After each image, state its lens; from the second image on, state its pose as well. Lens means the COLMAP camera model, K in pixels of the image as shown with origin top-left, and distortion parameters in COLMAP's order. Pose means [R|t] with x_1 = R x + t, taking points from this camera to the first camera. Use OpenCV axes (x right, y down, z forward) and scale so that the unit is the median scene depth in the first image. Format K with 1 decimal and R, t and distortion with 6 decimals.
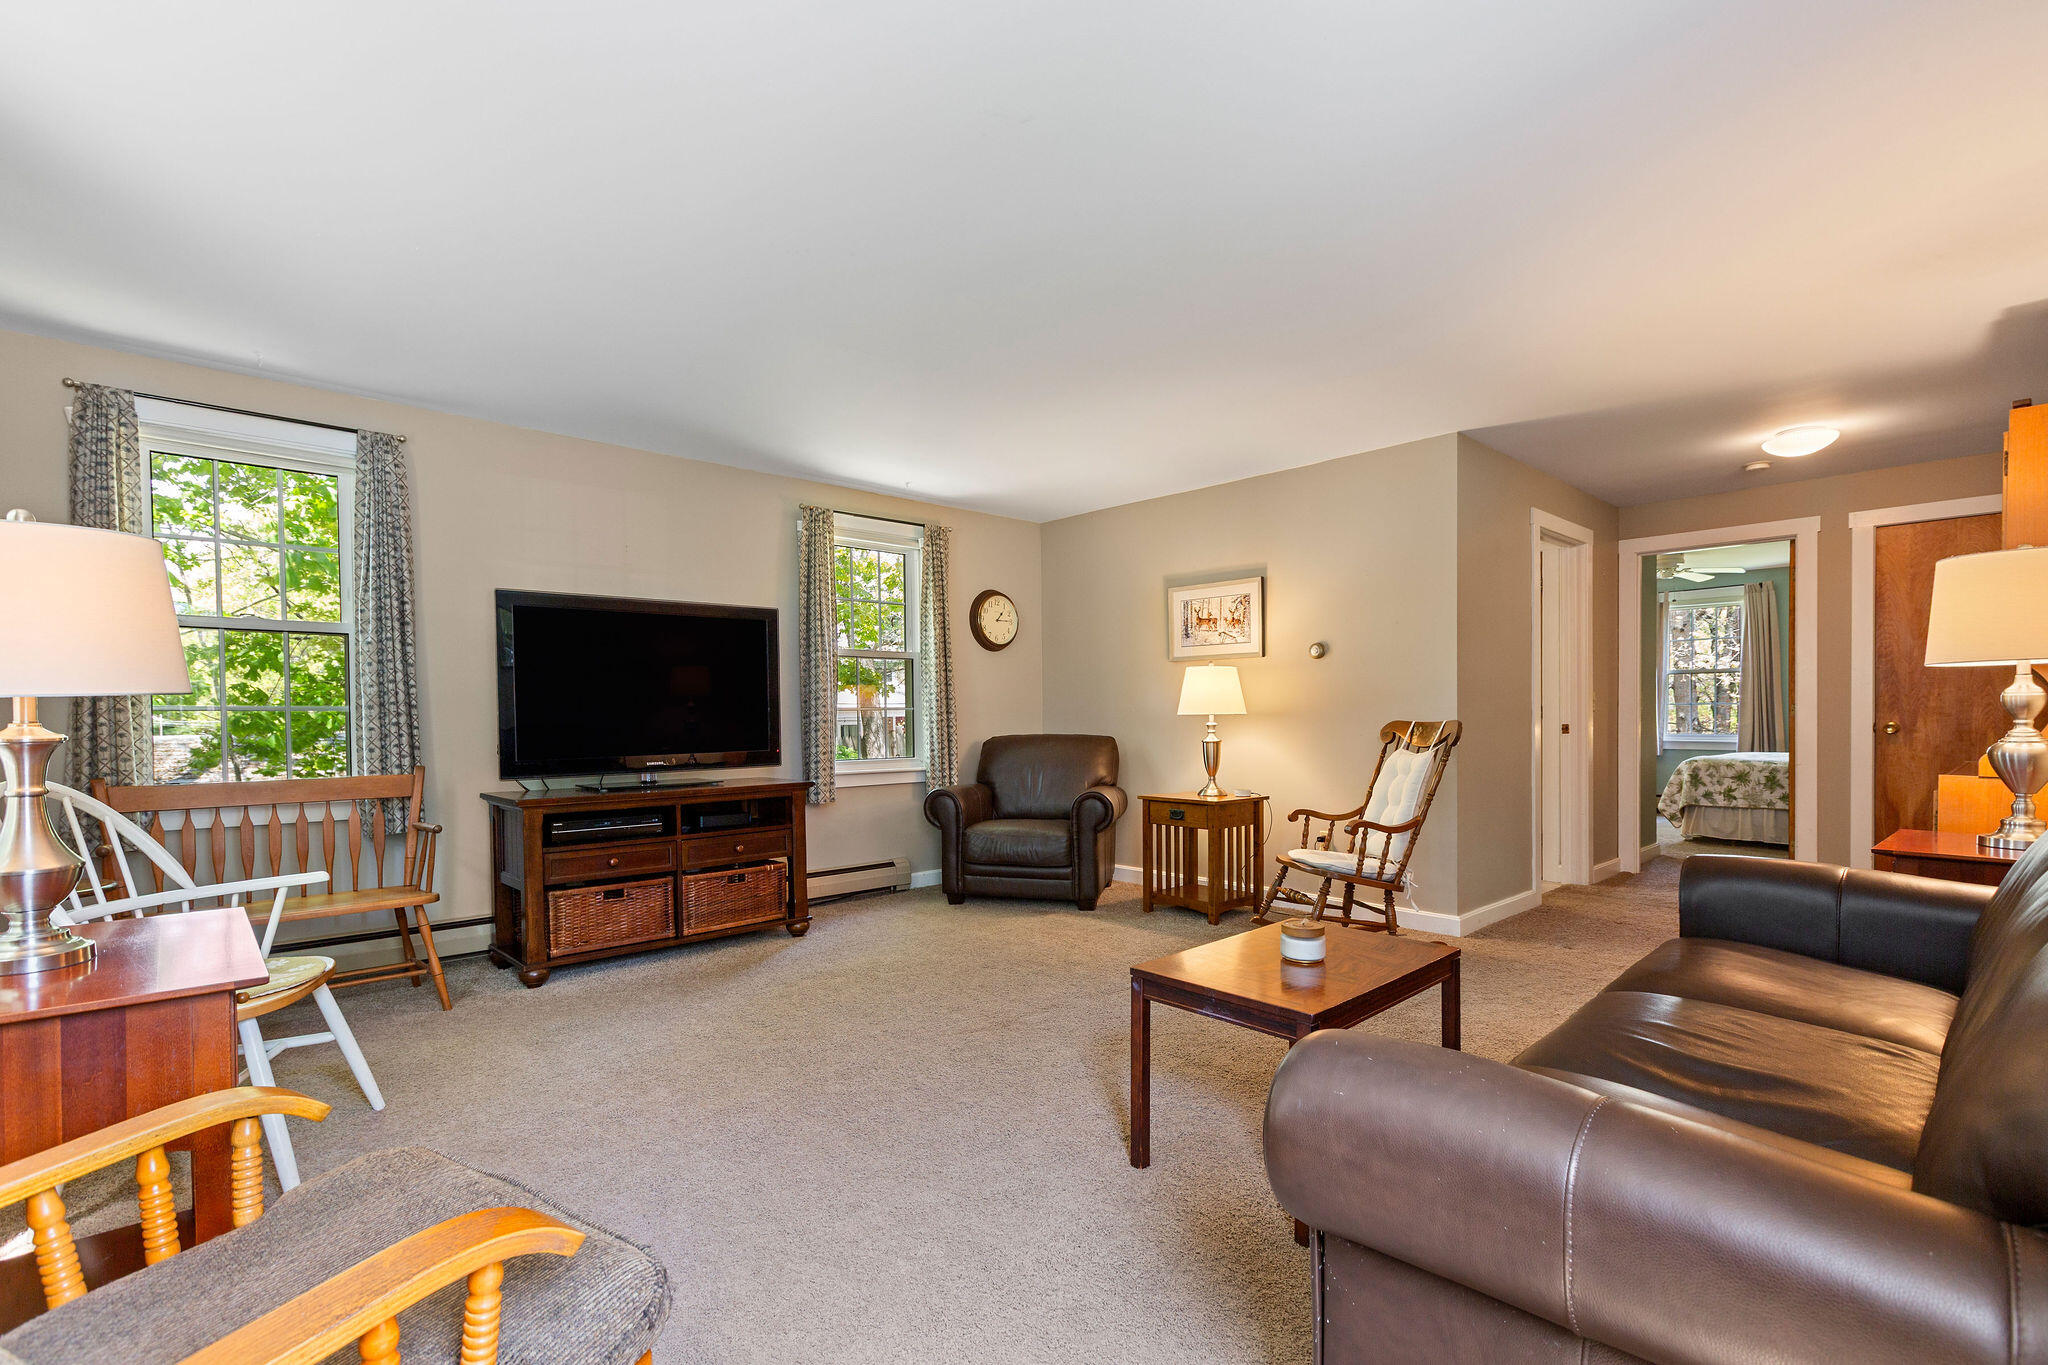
lens RADIAL K [[941.3, 0, 1024.0], [0, 941.3, 682.5], [0, 0, 1]] dist [-0.000180, 0.000091]
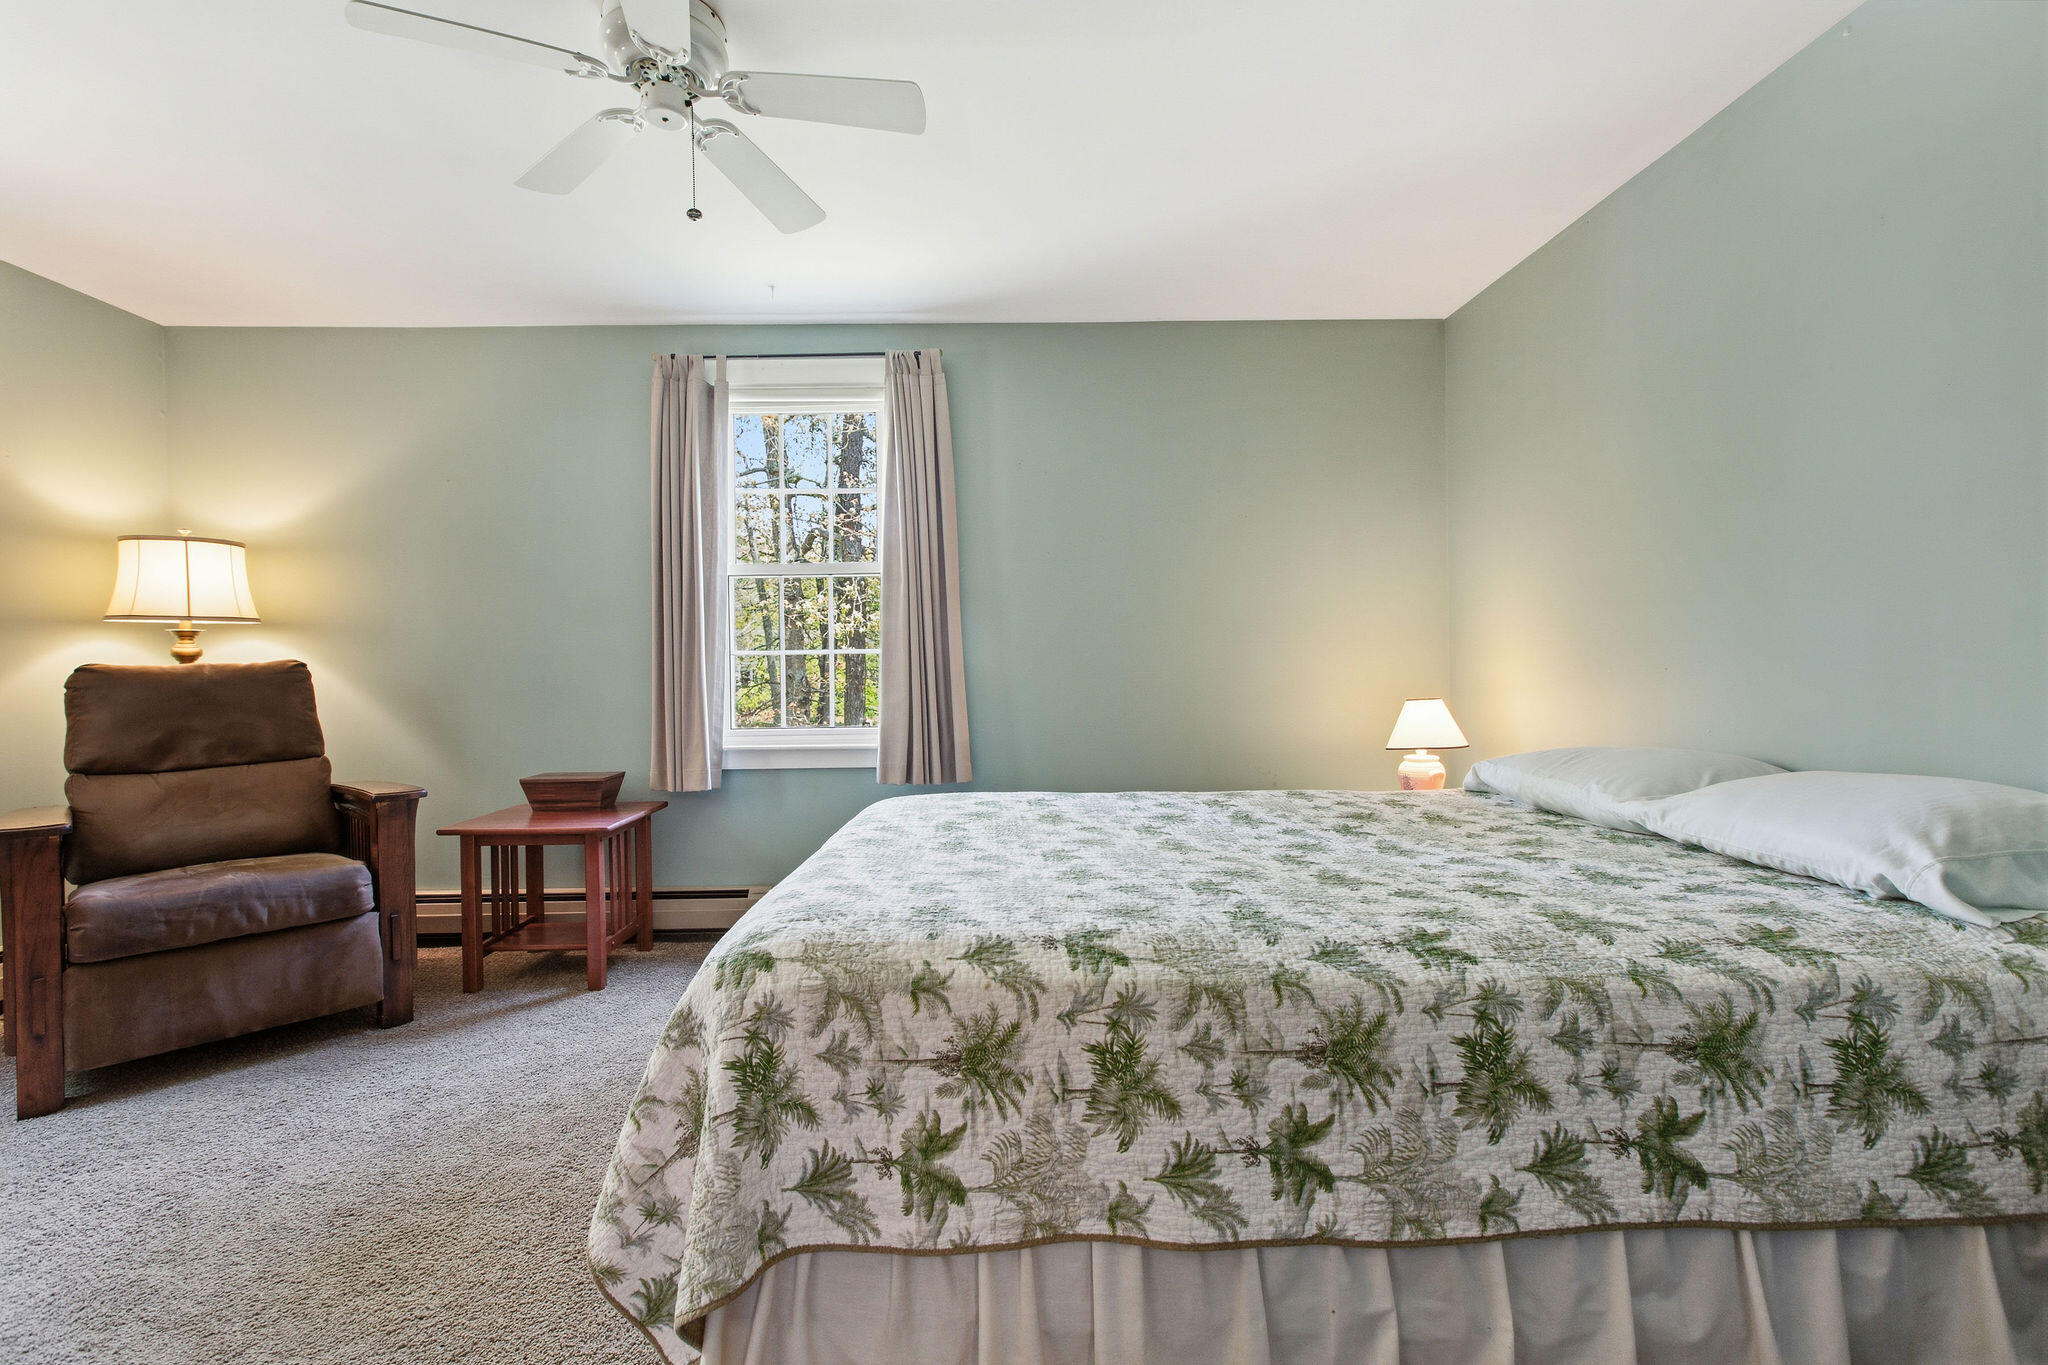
lens RADIAL K [[941.3, 0, 1024.0], [0, 941.3, 682.5], [0, 0, 1]] dist [-0.000180, 0.000091]
pose [[0.653655, -0.026532, 0.756328, 0.611611], [-0.000522, 0.999369, 0.035509, 0.023254], [-0.756793, -0.023605, 0.653229, 0.847026]]
